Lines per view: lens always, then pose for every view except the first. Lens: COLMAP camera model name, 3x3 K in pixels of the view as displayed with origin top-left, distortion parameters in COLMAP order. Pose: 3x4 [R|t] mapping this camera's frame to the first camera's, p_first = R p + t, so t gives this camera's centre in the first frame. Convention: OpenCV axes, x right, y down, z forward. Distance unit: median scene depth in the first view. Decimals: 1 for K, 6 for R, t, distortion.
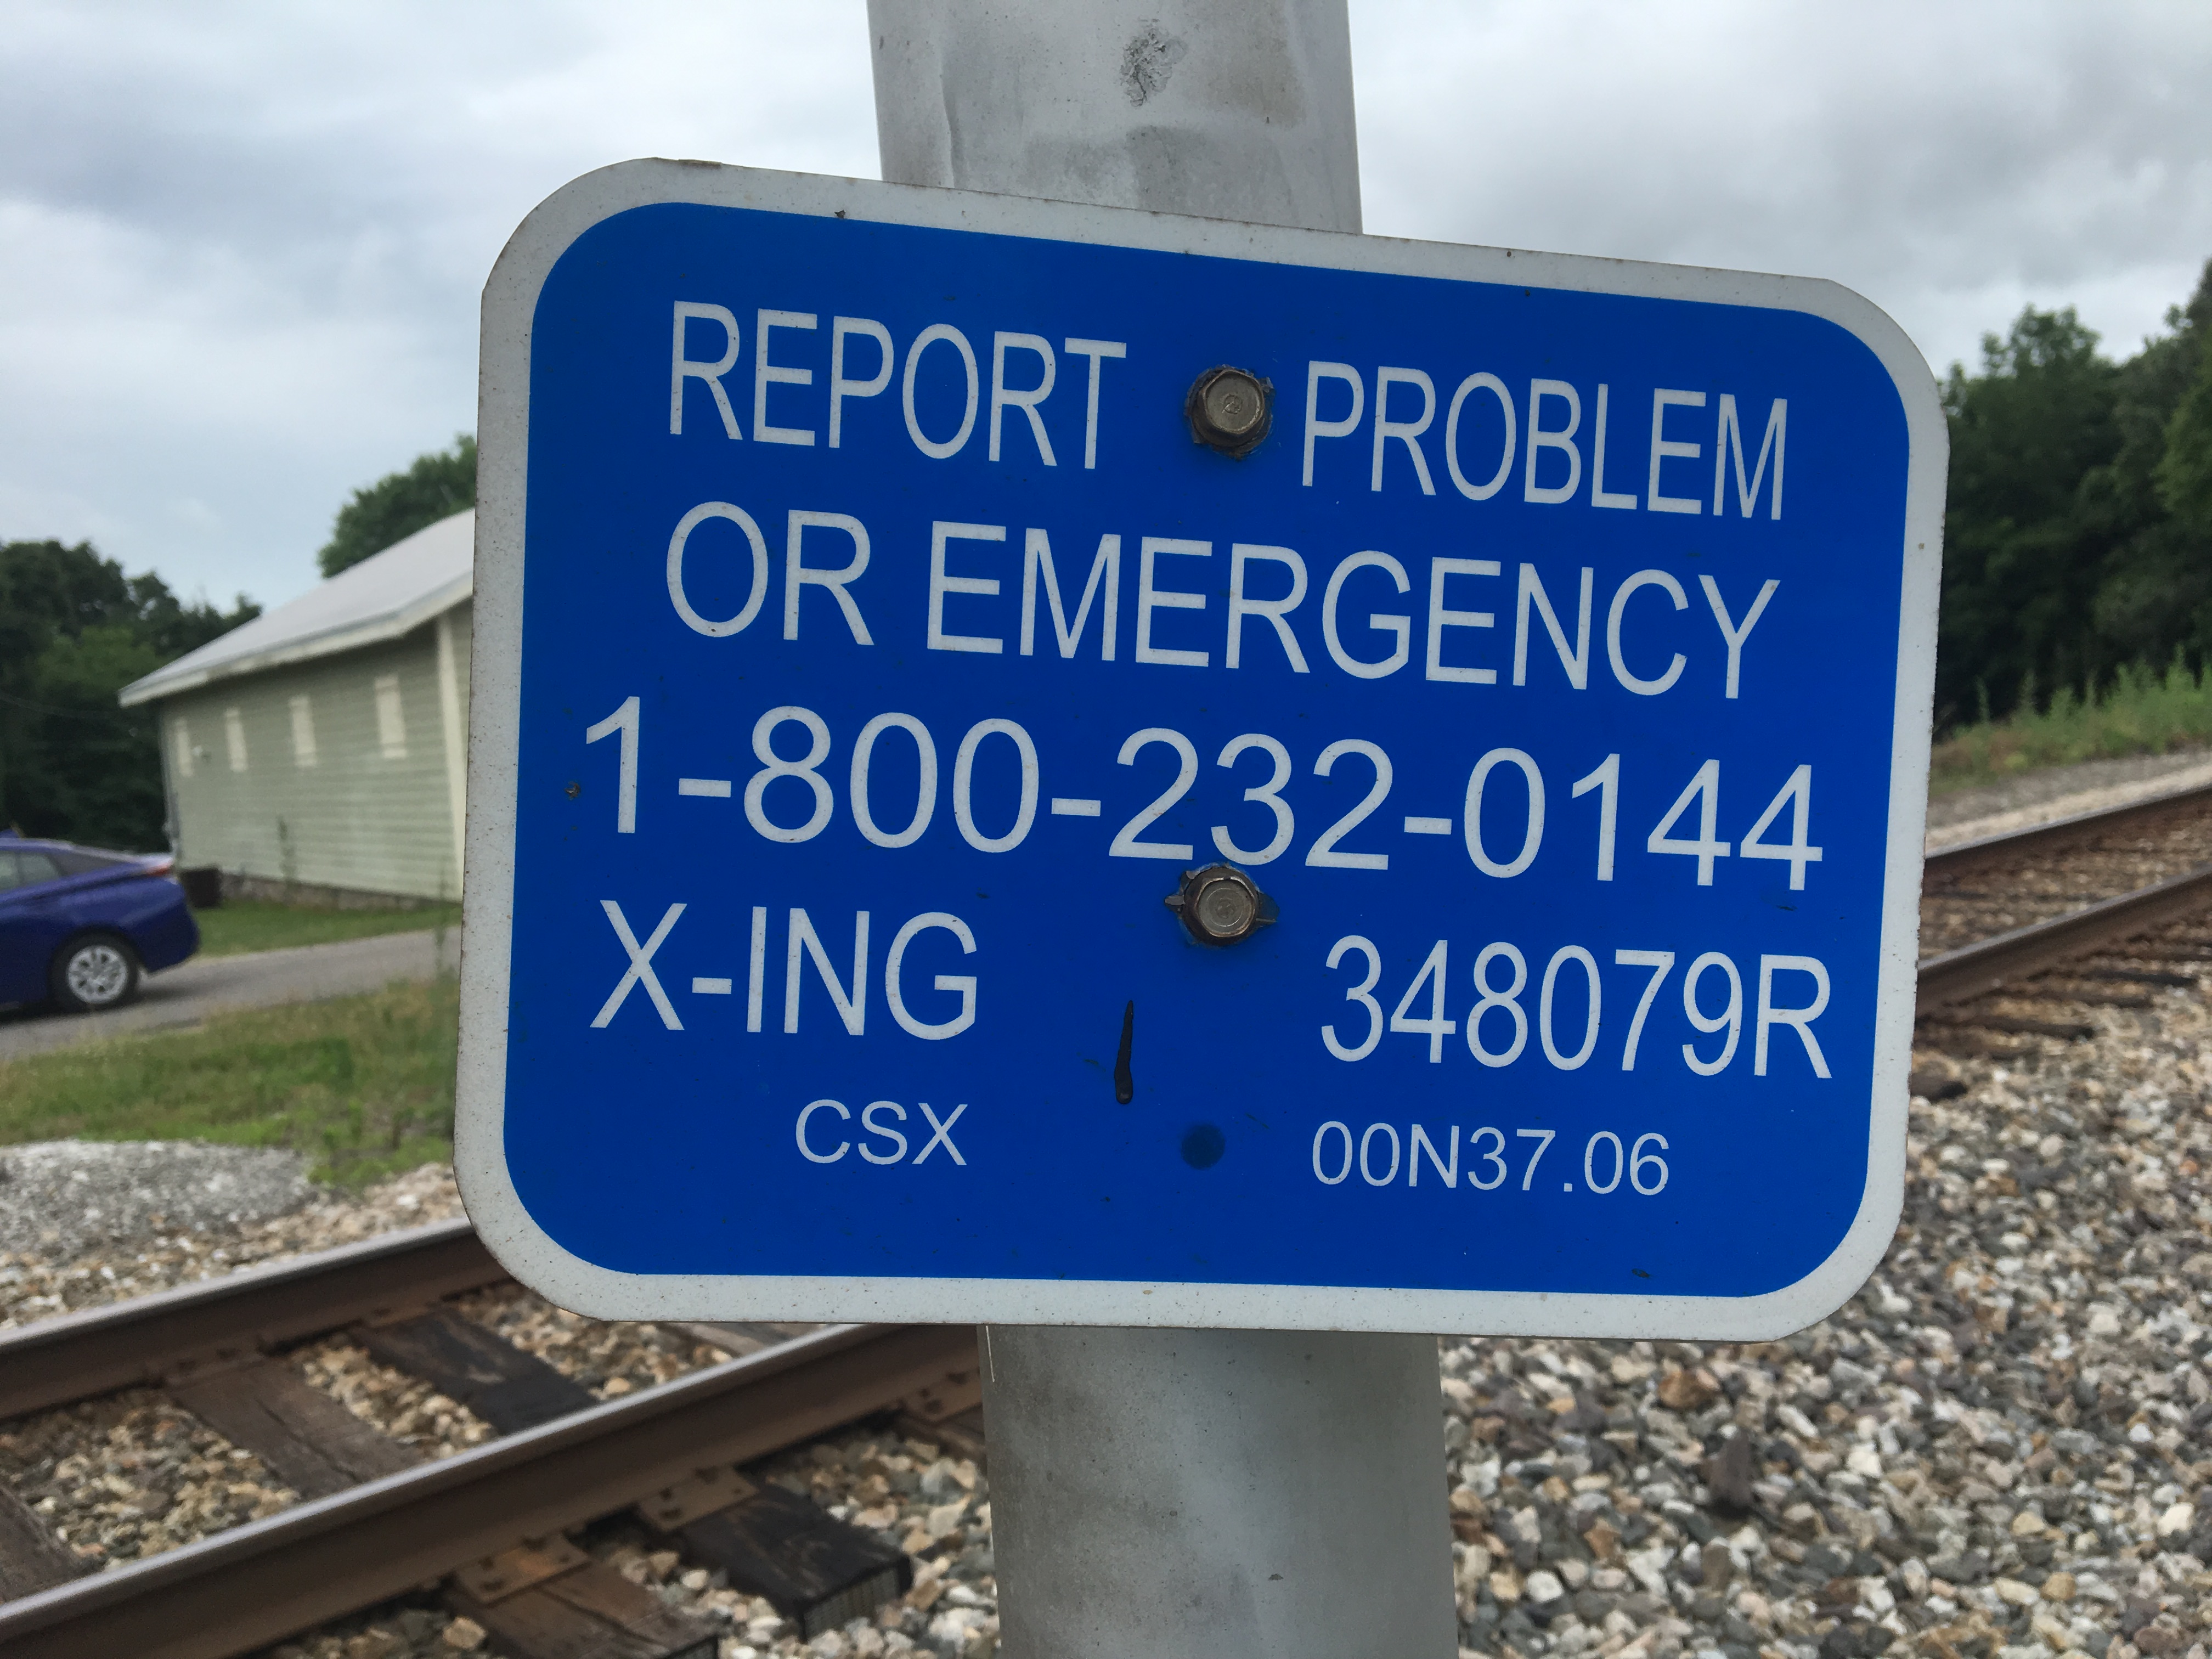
lens RADIAL K [[1838.8, 0, 1104.1], [0, 1838.8, 846.4], [0, 0, 1]] dist [0.070985, -0.096525]
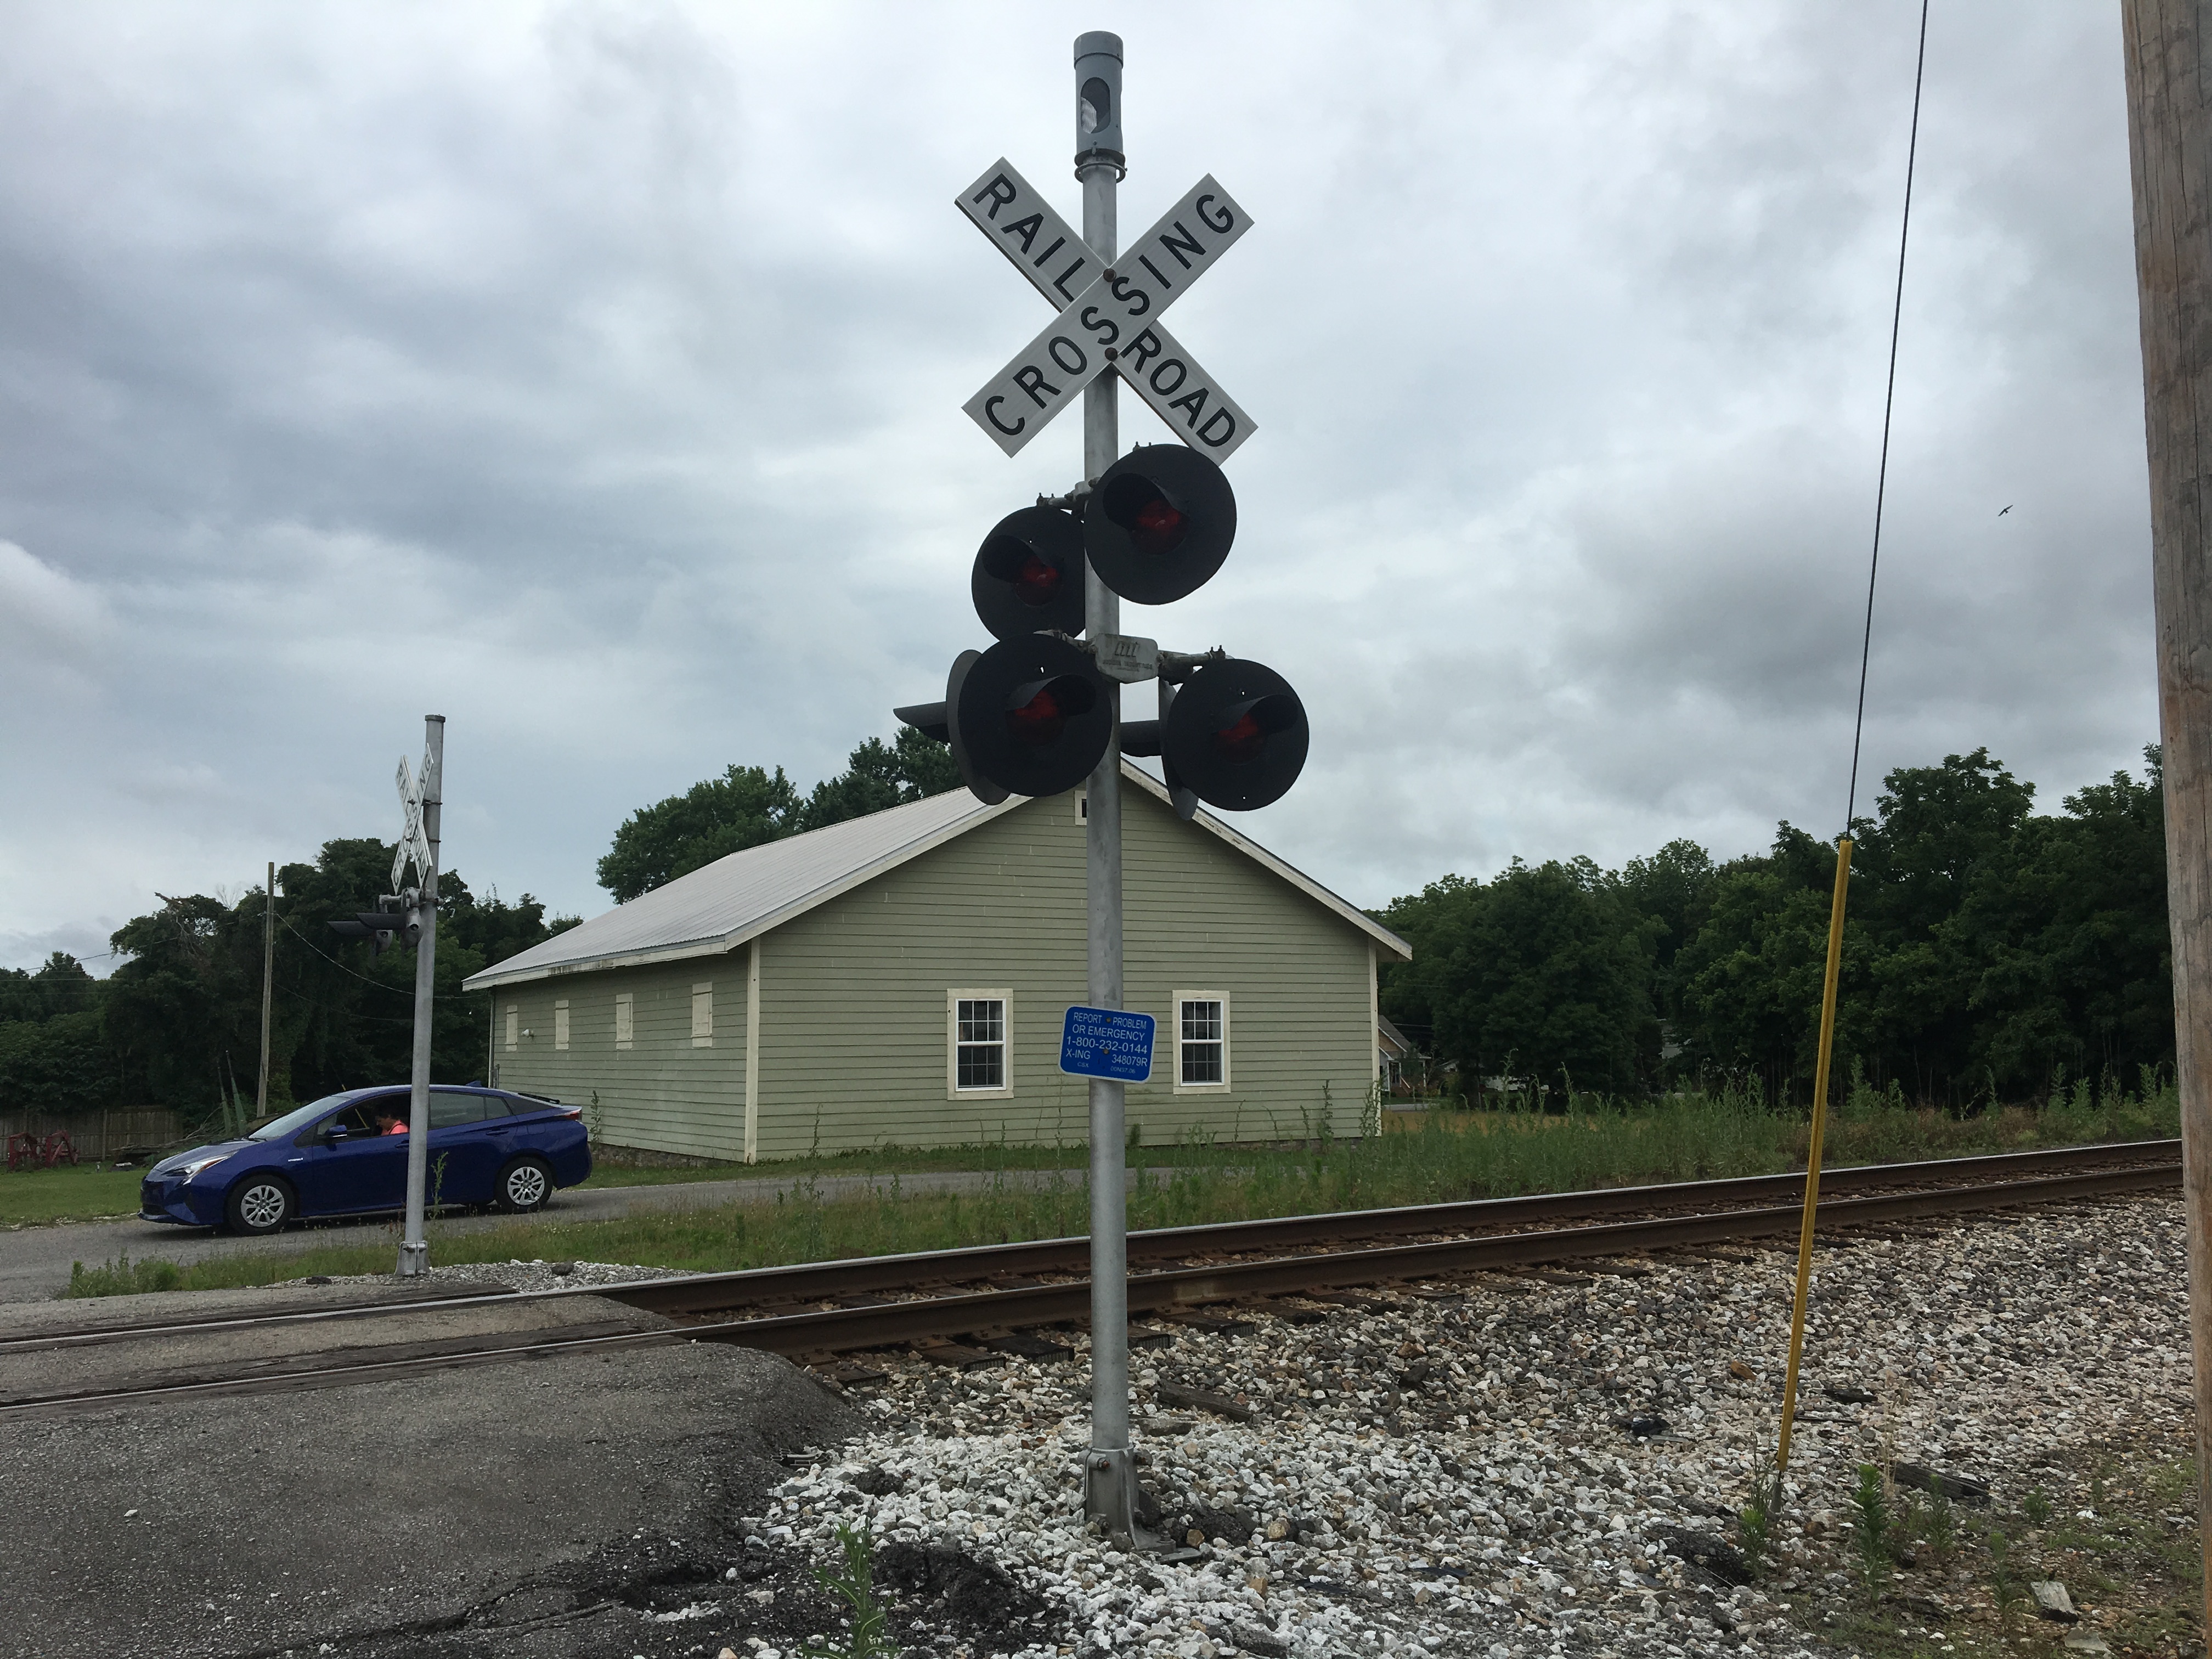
lens RADIAL K [[1838.8, 0, 1092.3], [0, 1838.8, 865.9], [0, 0, 1]] dist [0.070985, -0.096525]
pose [[0.991482, 0.051410, -0.119670, 0.026161], [-0.070575, 0.984284, -0.161877, 0.015659], [0.109467, 0.168944, 0.979528, -0.220293]]
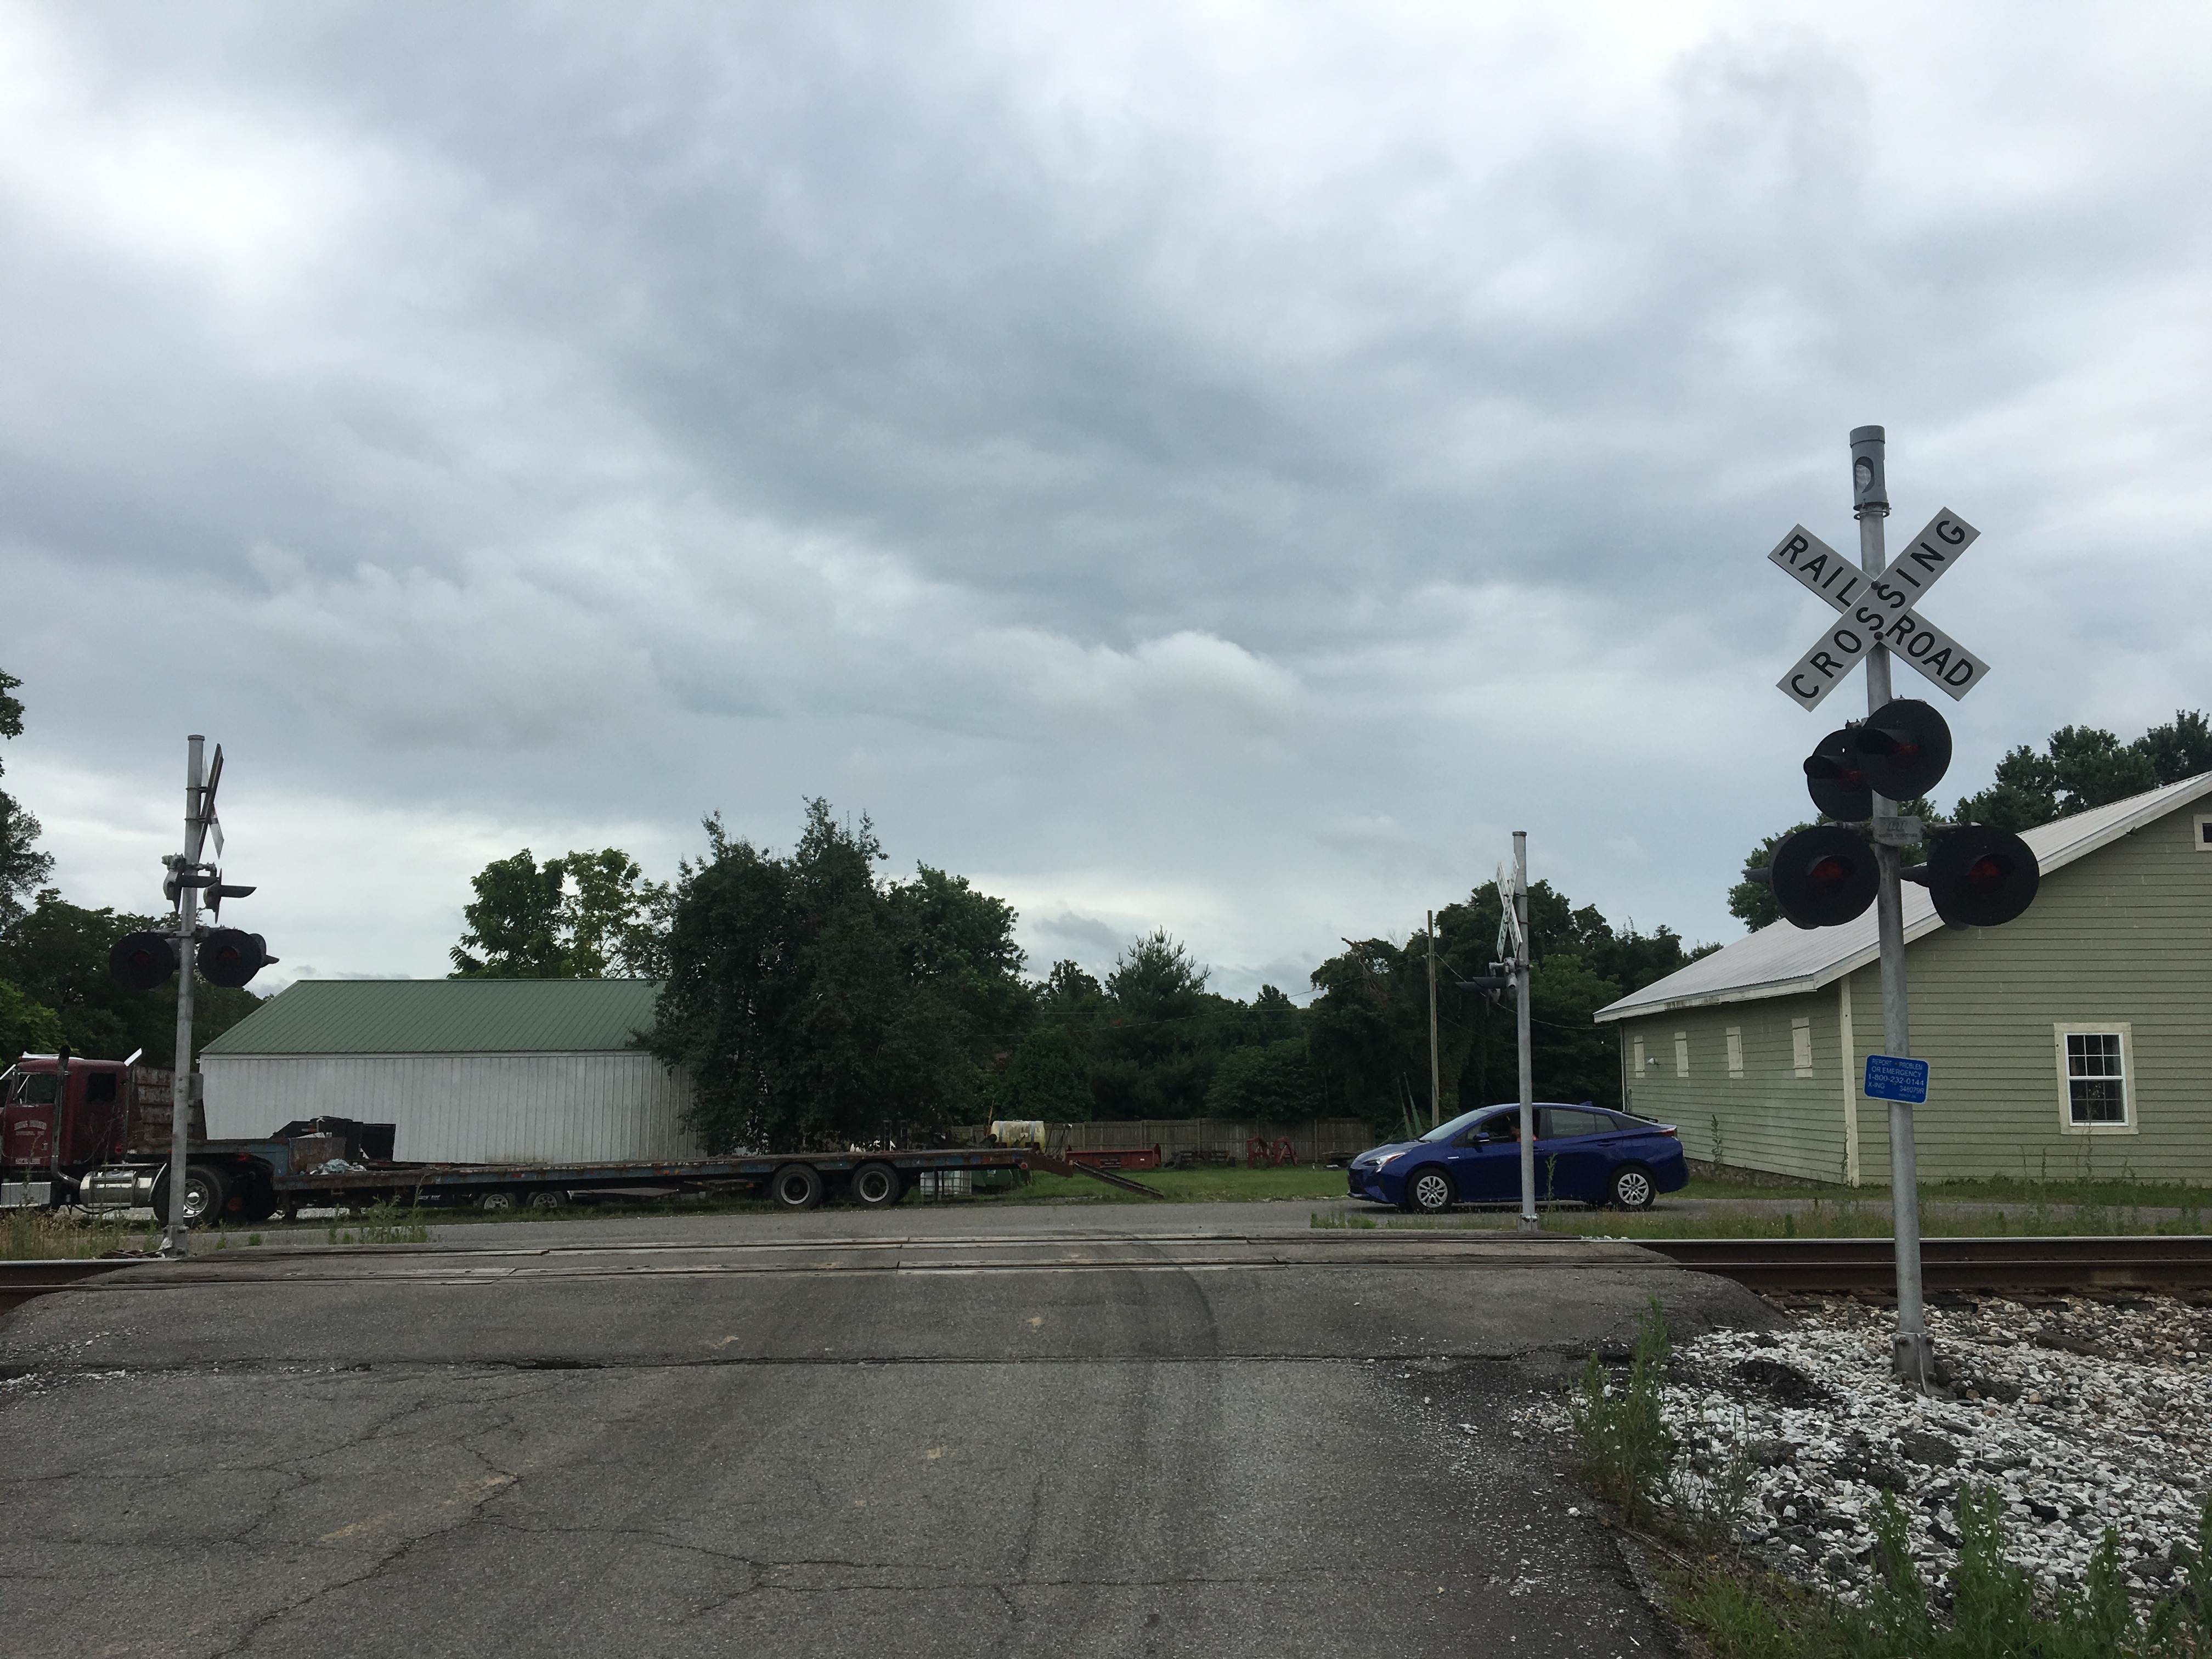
lens RADIAL K [[1838.8, 0, 1072.8], [0, 1838.8, 813.9], [0, 0, 1]] dist [0.070985, -0.096525]
pose [[0.745267, -0.019097, -0.666493, 0.127653], [-0.106677, 0.983298, -0.147460, 0.020618], [0.658177, 0.180996, 0.730782, -0.377900]]
